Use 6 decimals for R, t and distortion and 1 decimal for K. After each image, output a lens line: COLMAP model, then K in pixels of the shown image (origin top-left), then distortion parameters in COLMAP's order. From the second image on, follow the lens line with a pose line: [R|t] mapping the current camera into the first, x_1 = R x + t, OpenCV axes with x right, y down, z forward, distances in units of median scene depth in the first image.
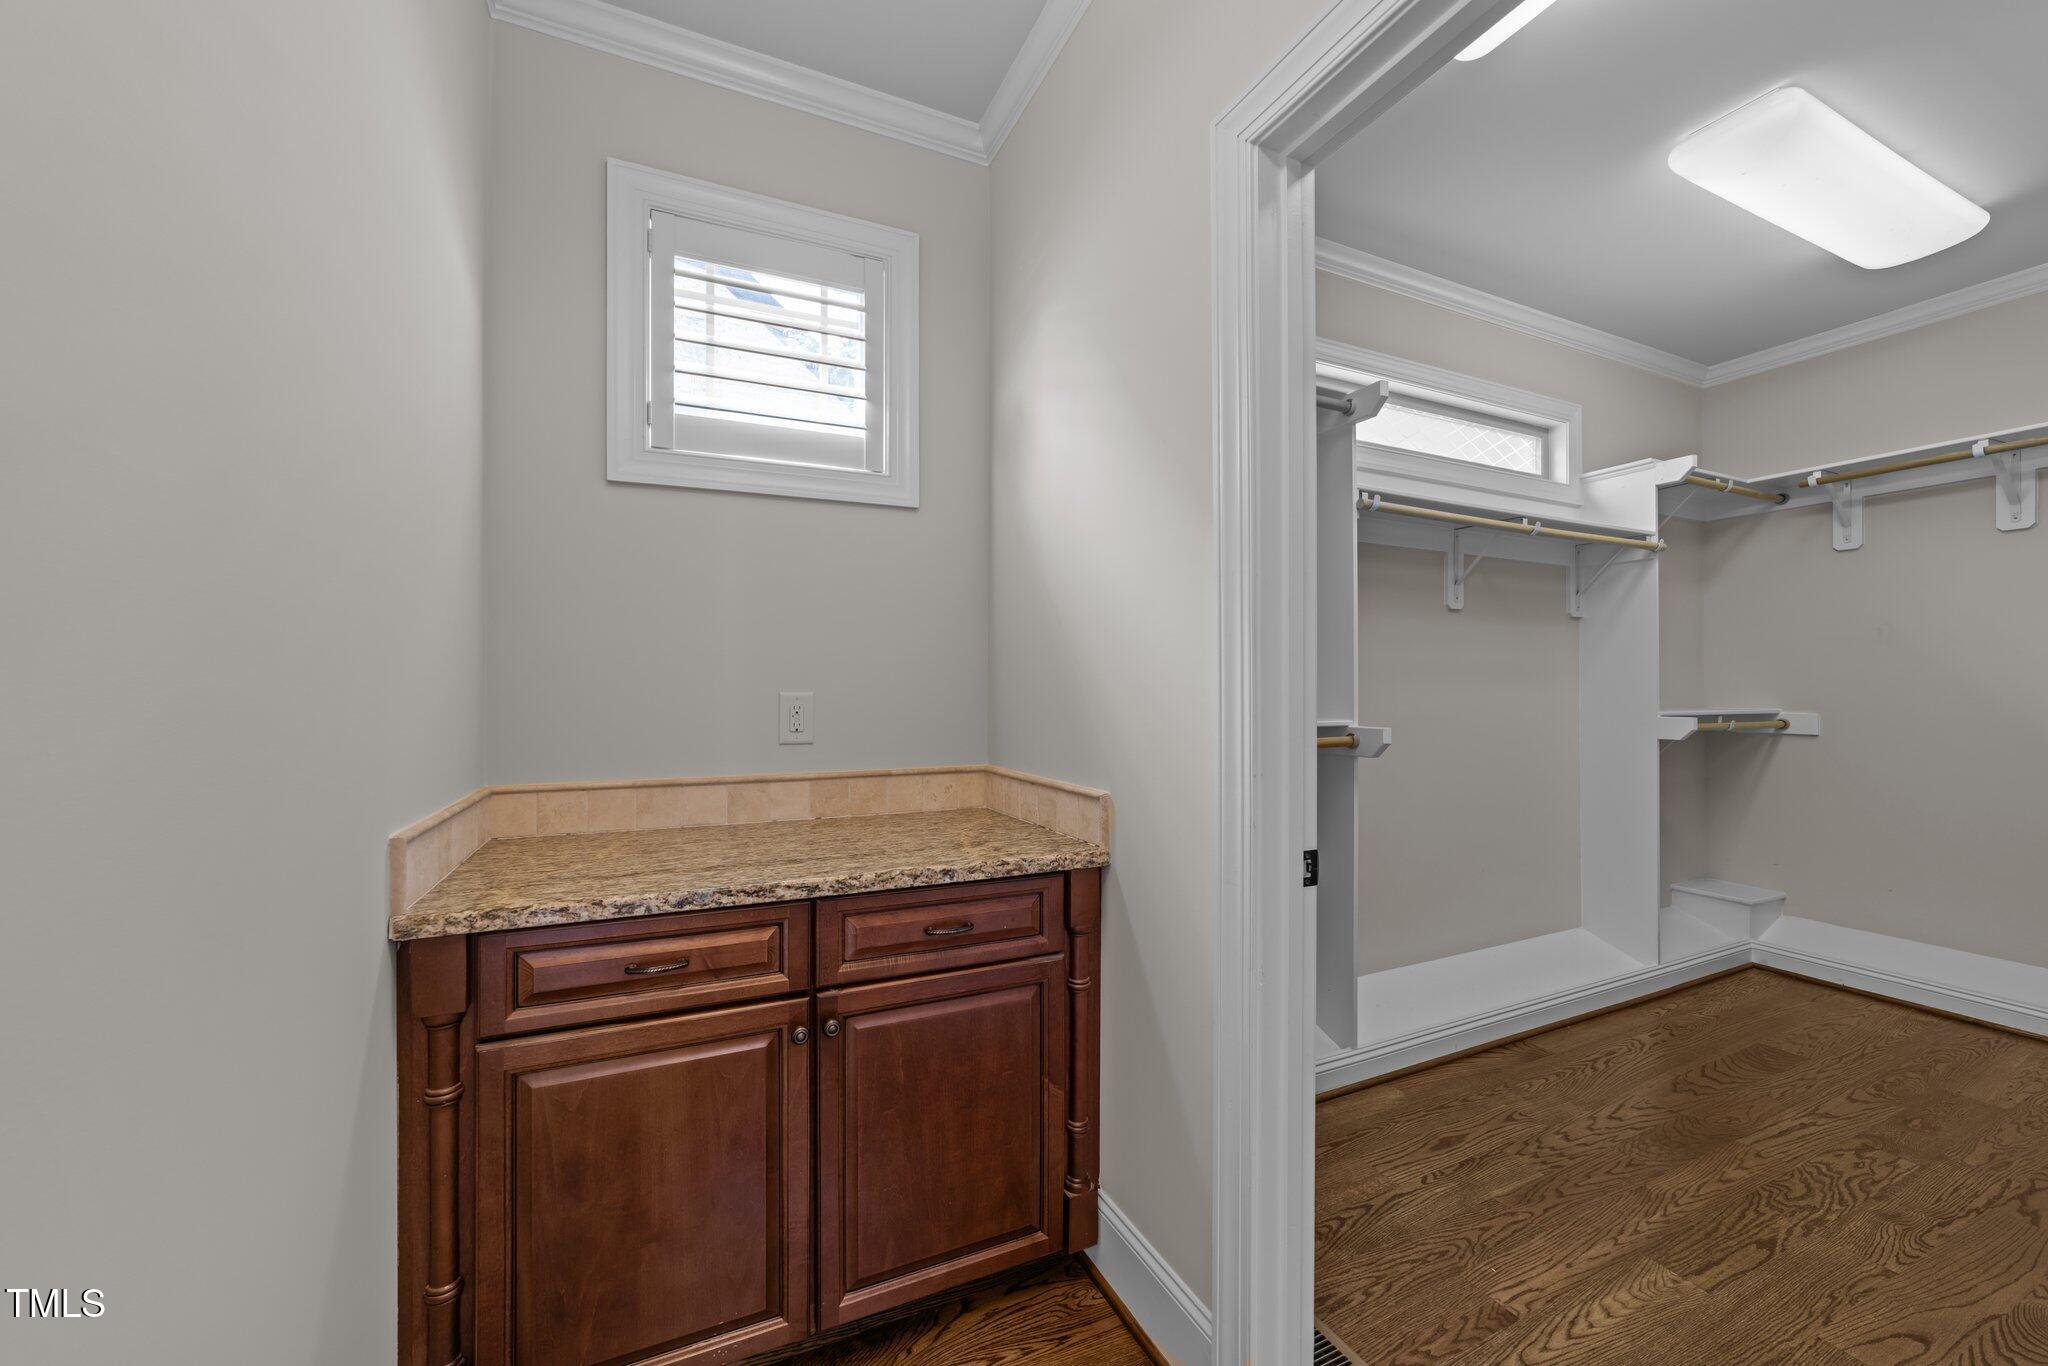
lens RADIAL K [[777.3, 0, 1024.0], [0, 777.3, 683.0], [0, 0, 1]] dist [-0.023912, 0.010419]
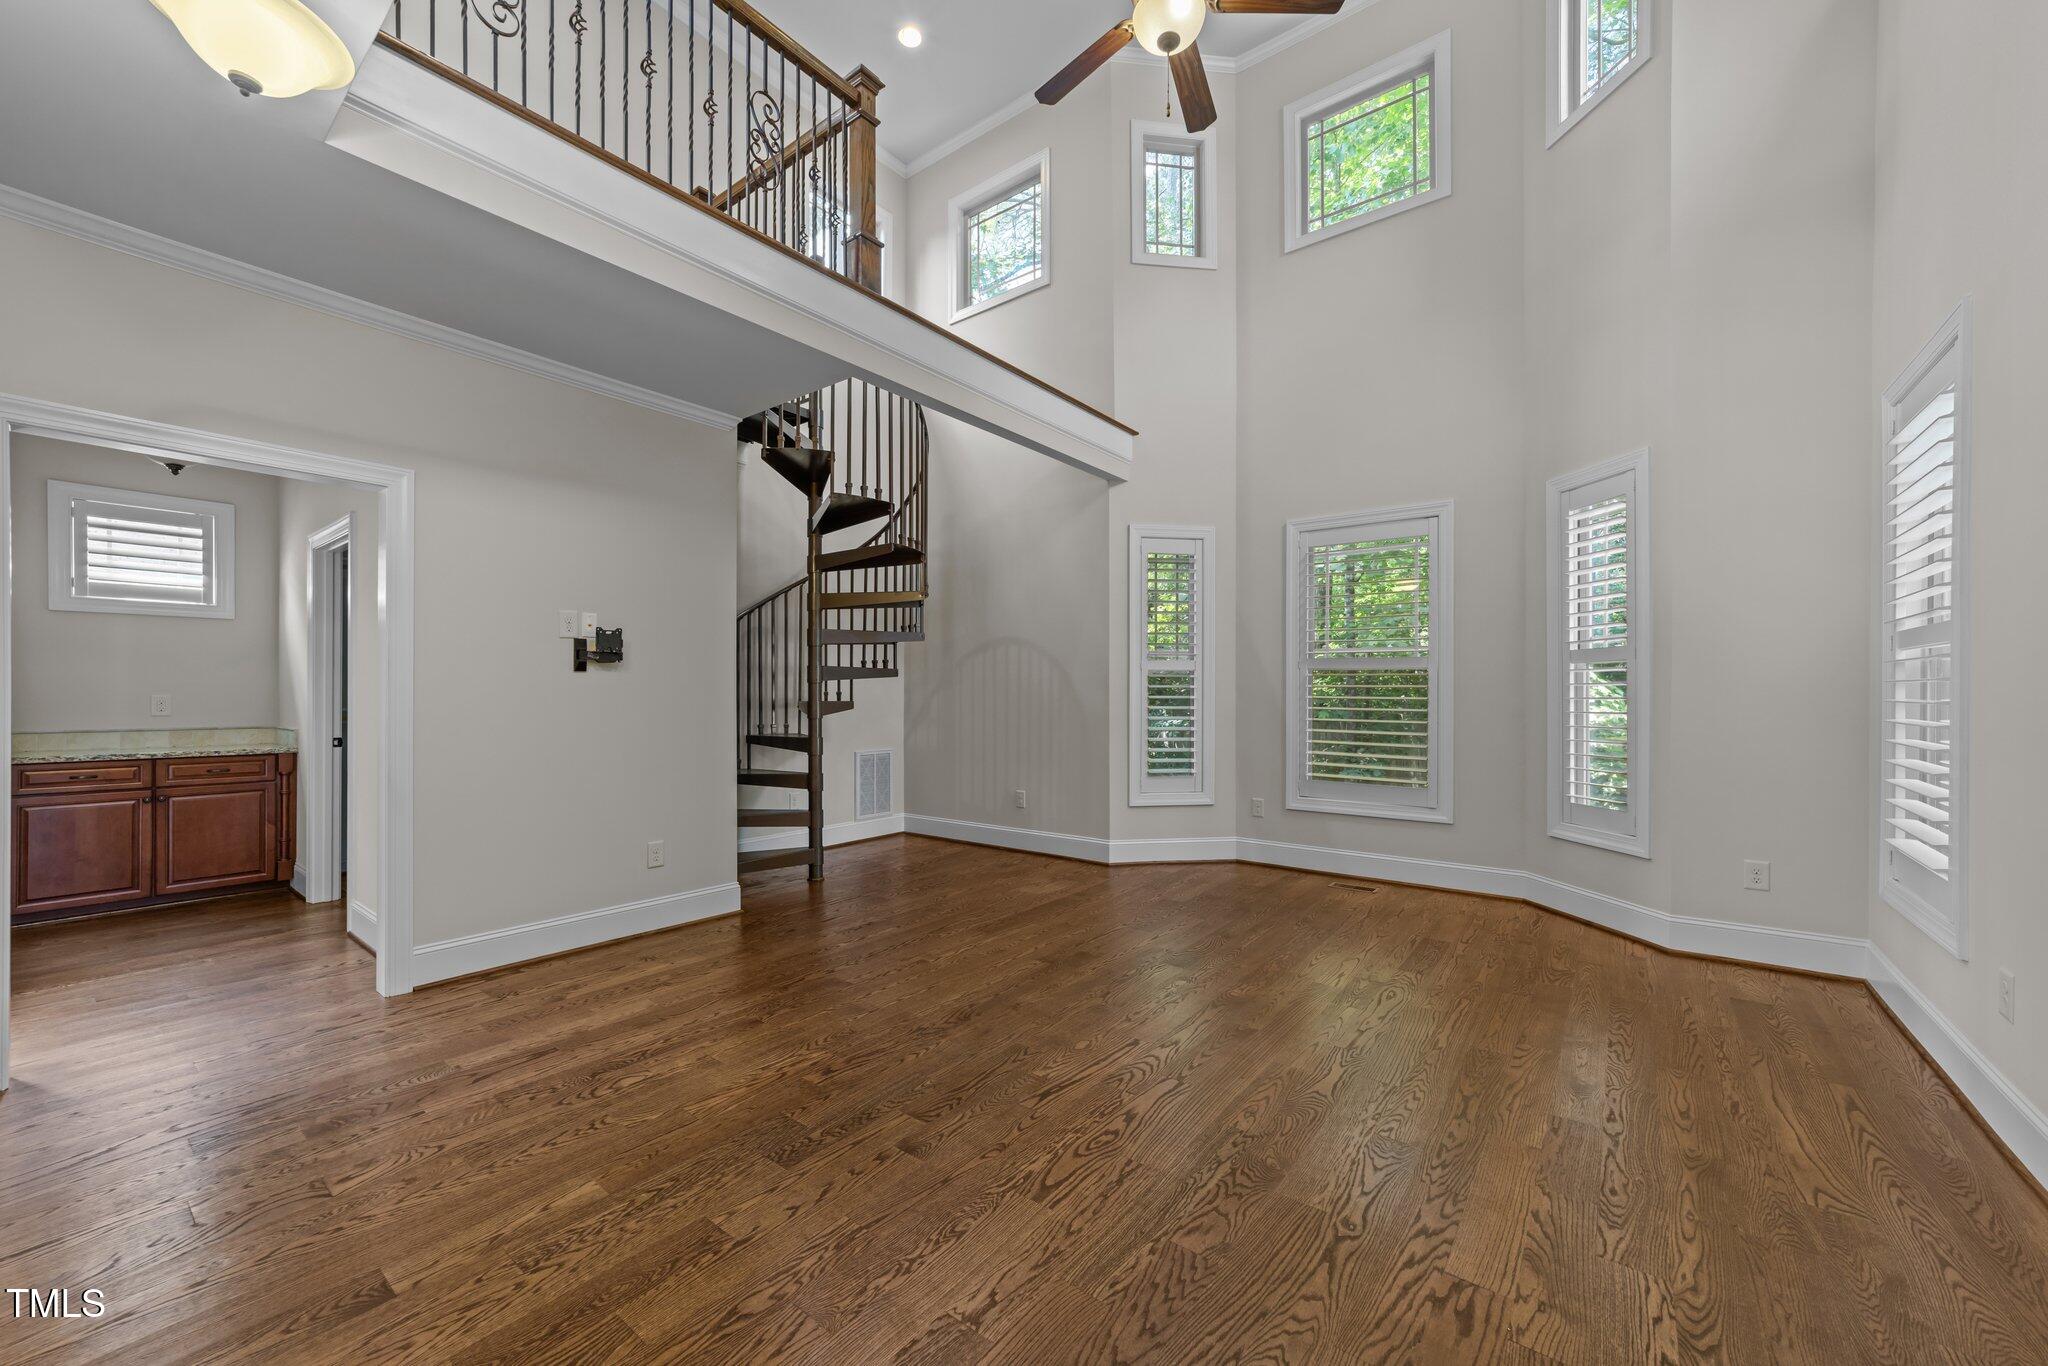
lens RADIAL K [[777.3, 0, 1024.0], [0, 777.3, 683.0], [0, 0, 1]] dist [-0.023912, 0.010419]
pose [[0.885890, 0.003750, 0.463880, 1.276881], [-0.001122, 0.999982, -0.005940, -0.021168], [-0.463894, 0.004742, 0.885878, -3.082192]]
